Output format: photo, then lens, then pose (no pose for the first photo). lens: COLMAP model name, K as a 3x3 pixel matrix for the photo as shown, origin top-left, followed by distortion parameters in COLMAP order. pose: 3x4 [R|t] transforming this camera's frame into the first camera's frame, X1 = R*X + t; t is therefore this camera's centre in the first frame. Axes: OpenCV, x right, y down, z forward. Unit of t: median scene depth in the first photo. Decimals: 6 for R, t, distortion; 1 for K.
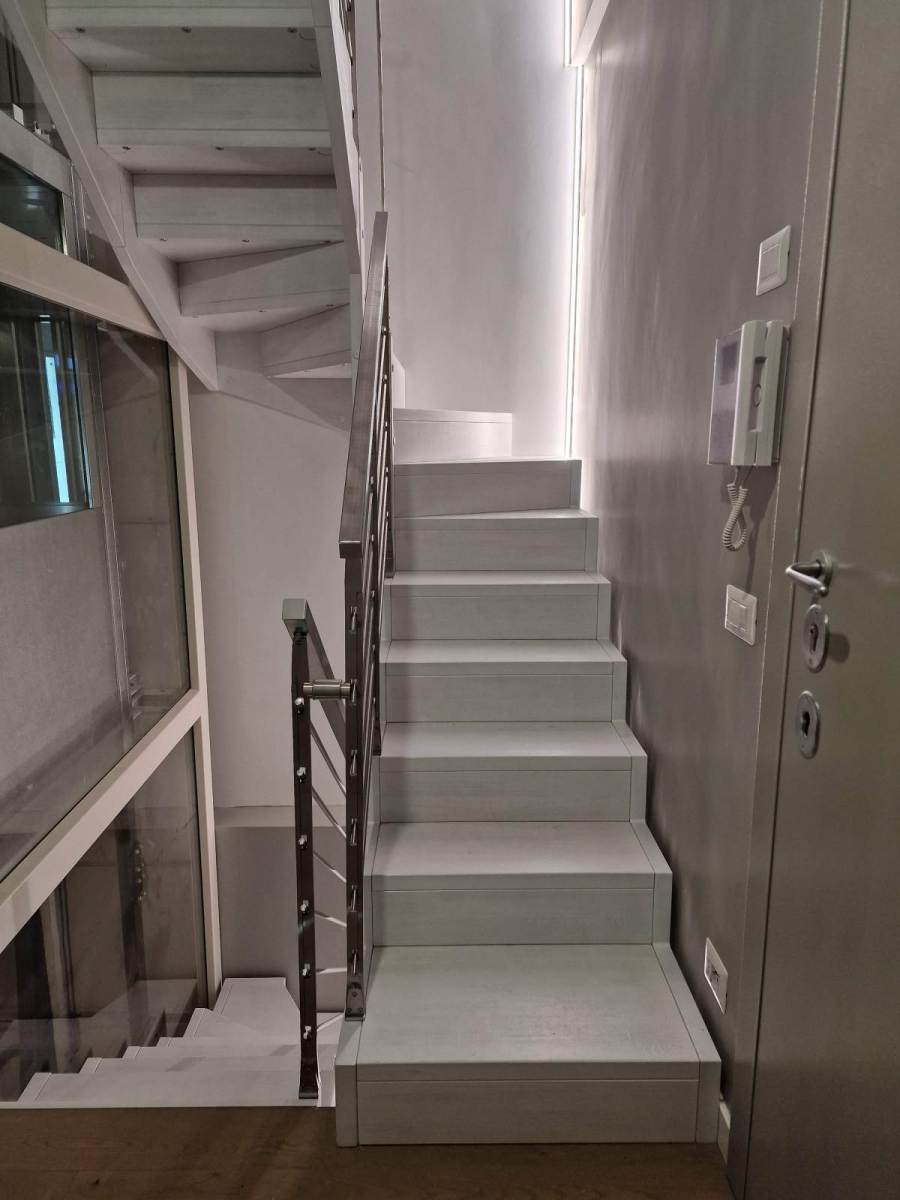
lens RADIAL K [[799.5, 0, 455.6], [0, 799.5, 593.4], [0, 0, 1]] dist [0.044647, -0.002445]
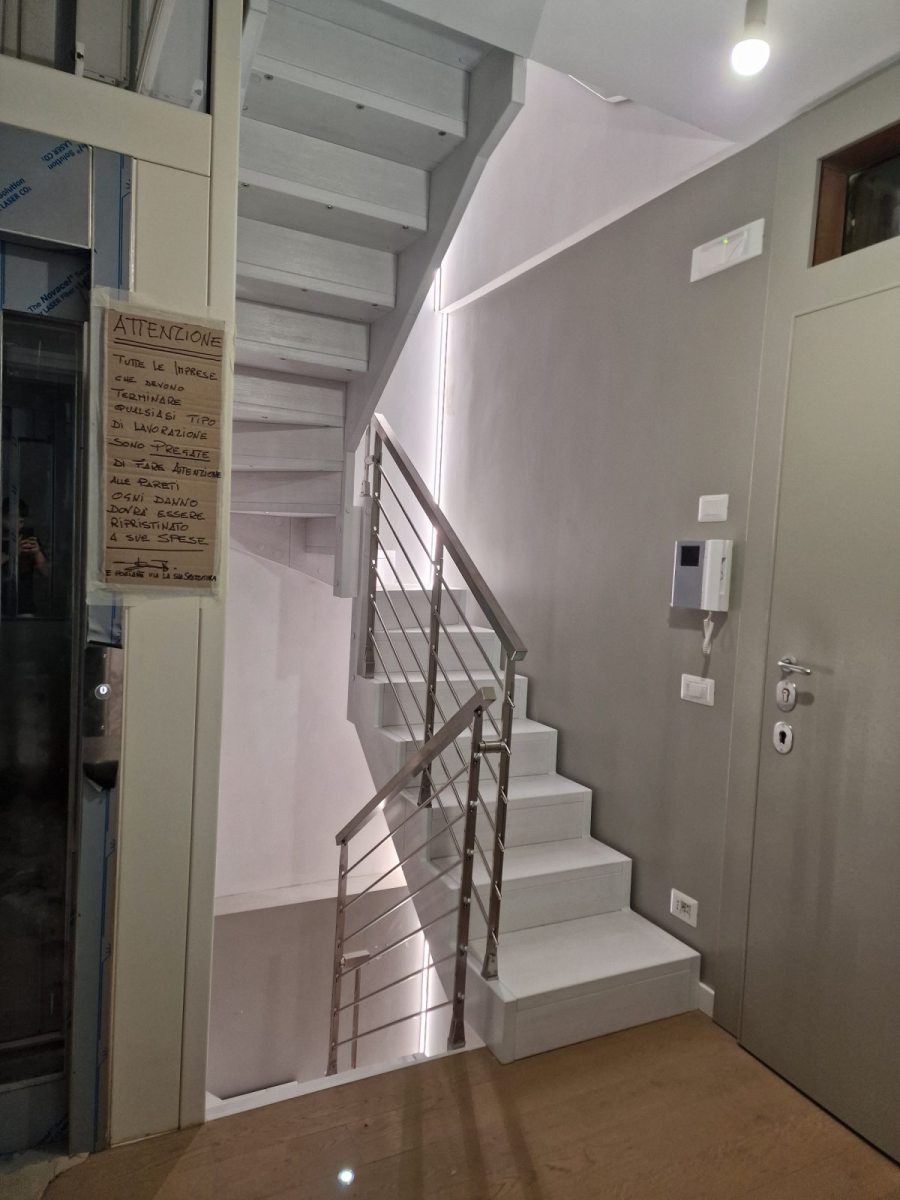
lens RADIAL K [[799.5, 0, 455.6], [0, 799.5, 593.4], [0, 0, 1]] dist [0.044647, -0.002445]
pose [[0.894081, 0.024948, 0.447210, -0.814420], [0.033704, 0.991870, -0.122715, 0.010845], [-0.446635, 0.124790, 0.885971, -0.333052]]
